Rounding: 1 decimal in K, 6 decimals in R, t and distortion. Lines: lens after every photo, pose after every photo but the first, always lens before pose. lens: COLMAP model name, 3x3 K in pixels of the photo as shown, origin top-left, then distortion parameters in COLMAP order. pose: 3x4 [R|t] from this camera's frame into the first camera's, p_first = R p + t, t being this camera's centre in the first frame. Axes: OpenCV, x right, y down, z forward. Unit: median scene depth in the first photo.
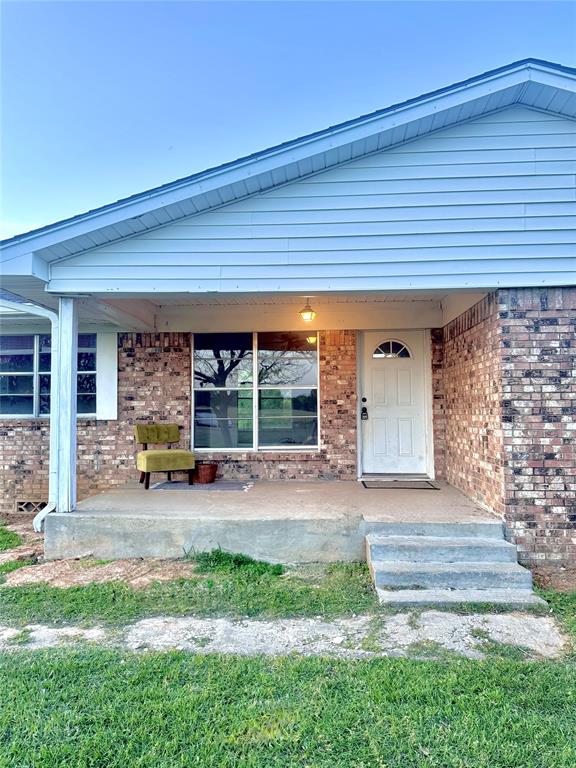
lens RADIAL K [[539.0, 0, 291.5], [0, 539.0, 389.9], [0, 0, 1]] dist [0.039236, -0.020985]
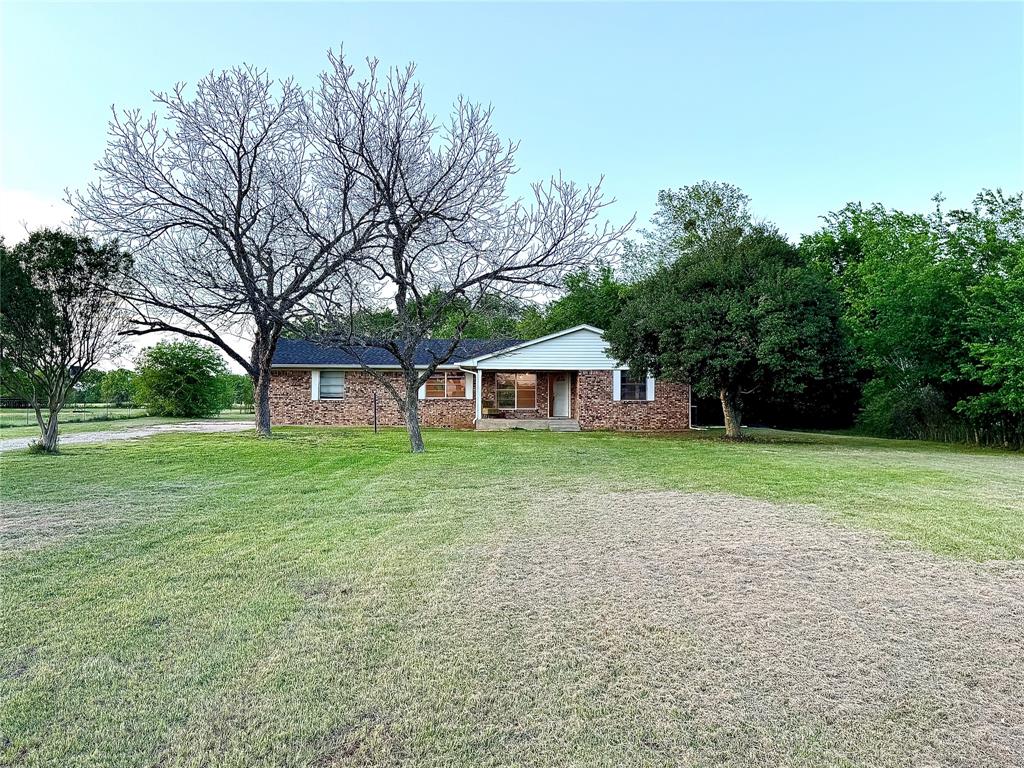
lens RADIAL K [[813.1, 0, 507.1], [0, 813.1, 385.0], [0, 0, 1]] dist [0.015531, 0.002766]
pose [[0.998103, 0.011859, 0.060411, -0.423725], [-0.012977, 0.999751, 0.018152, -0.119171], [-0.060181, -0.018902, 0.998009, -3.907512]]
